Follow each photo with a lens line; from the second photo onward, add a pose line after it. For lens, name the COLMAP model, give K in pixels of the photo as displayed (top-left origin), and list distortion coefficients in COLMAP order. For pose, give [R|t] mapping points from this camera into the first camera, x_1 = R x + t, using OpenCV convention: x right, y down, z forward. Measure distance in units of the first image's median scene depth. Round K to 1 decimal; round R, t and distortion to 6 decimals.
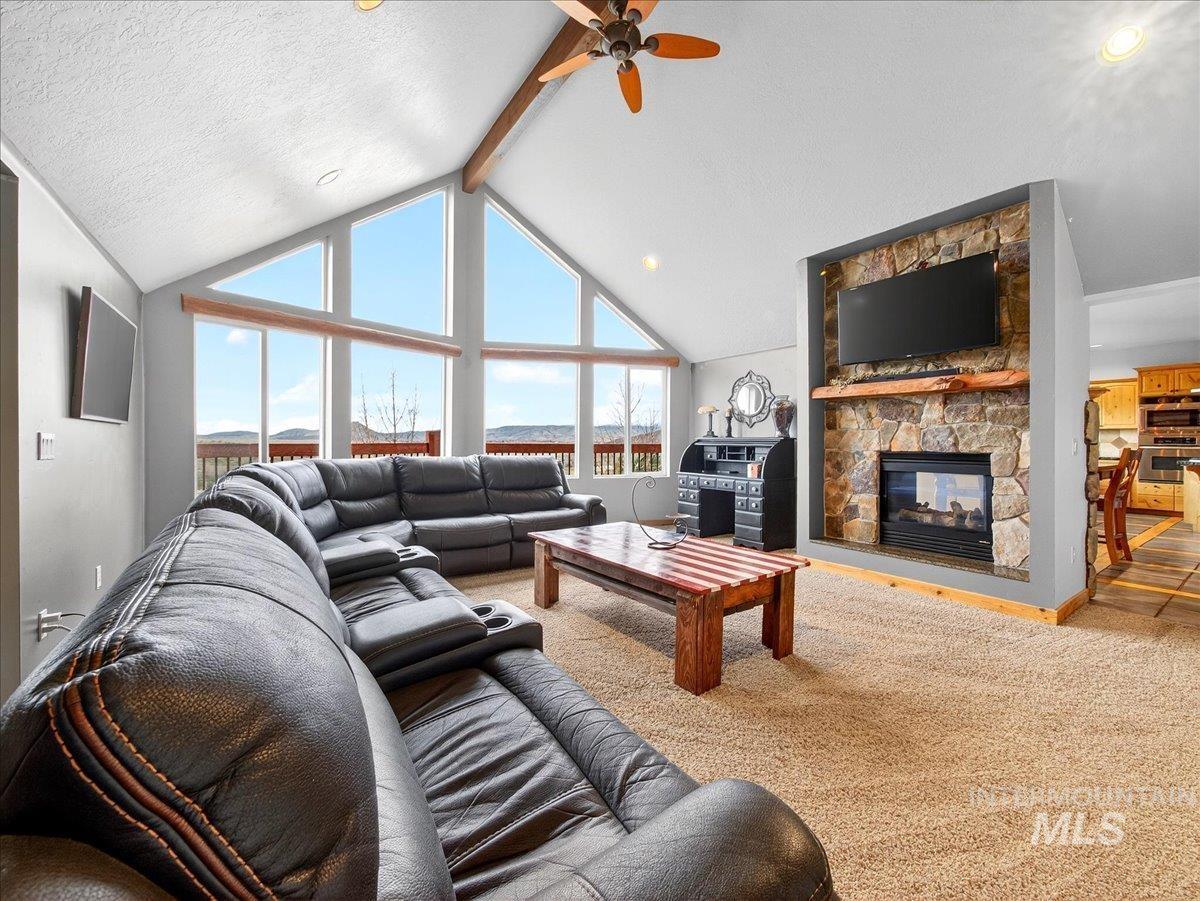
lens RADIAL K [[490.6, 0, 606.6], [0, 490.6, 443.0], [0, 0, 1]] dist [-0.010790, 0.000255]
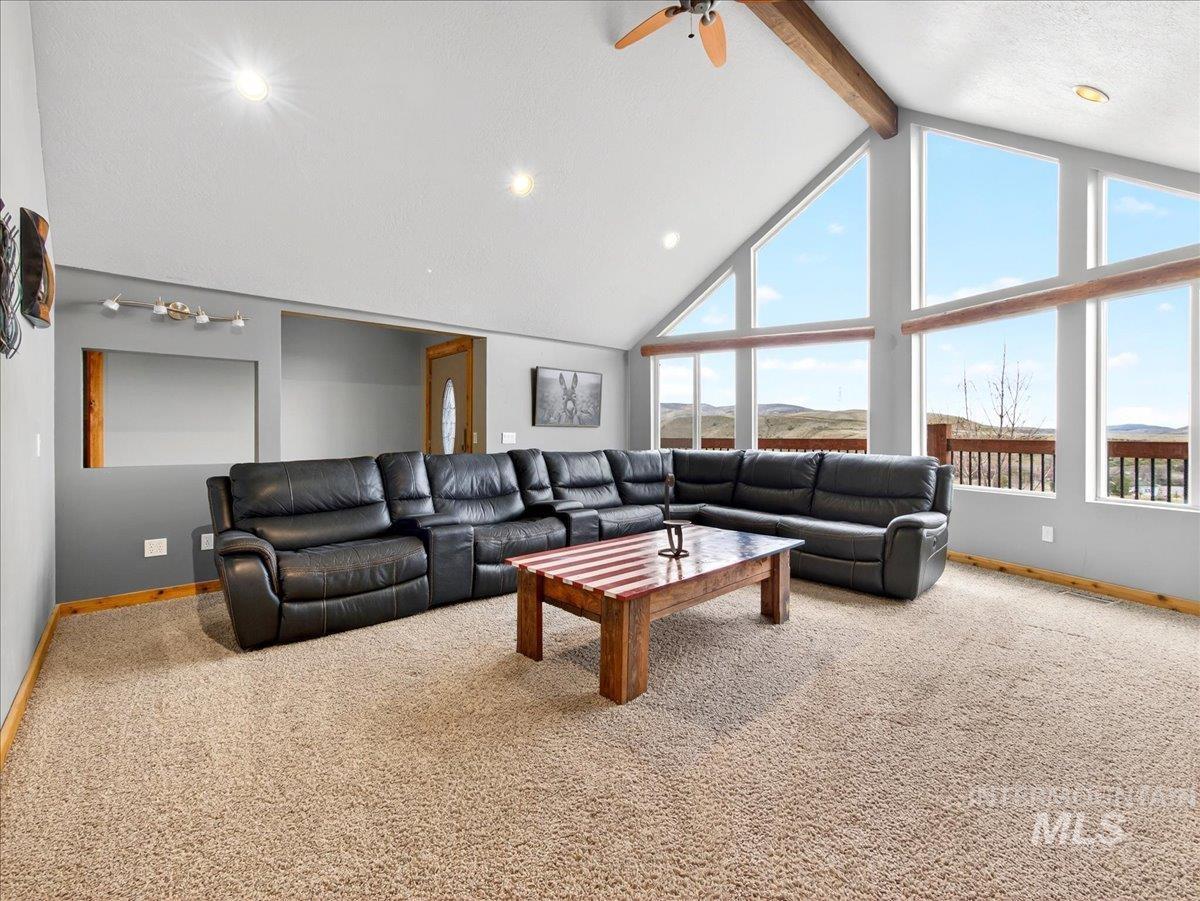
lens RADIAL K [[551.0, 0, 601.6], [0, 551.0, 435.5], [0, 0, 1]] dist [-0.001727, 0.000403]
pose [[0.128063, -0.000819, -0.991766, 0.723263], [-0.004562, 0.999989, -0.001415, -0.001859], [0.991756, 0.004706, 0.128058, 0.490797]]
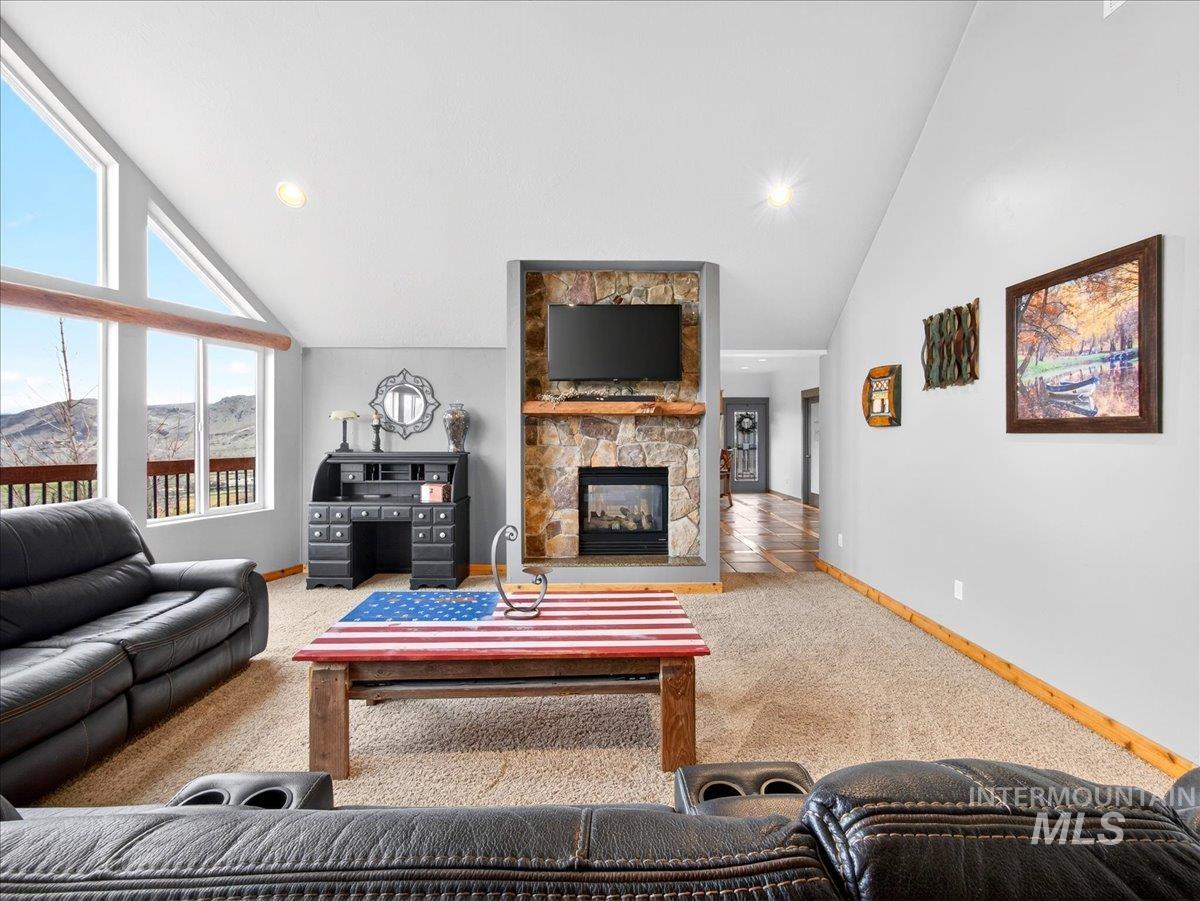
lens RADIAL K [[551.0, 0, 601.6], [0, 551.0, 435.5], [0, 0, 1]] dist [-0.001727, 0.000403]
pose [[0.564543, -0.001755, 0.825402, -0.345544], [0.005057, 0.999986, -0.001332, -0.043155], [-0.825388, 0.004926, 0.564544, 0.266663]]
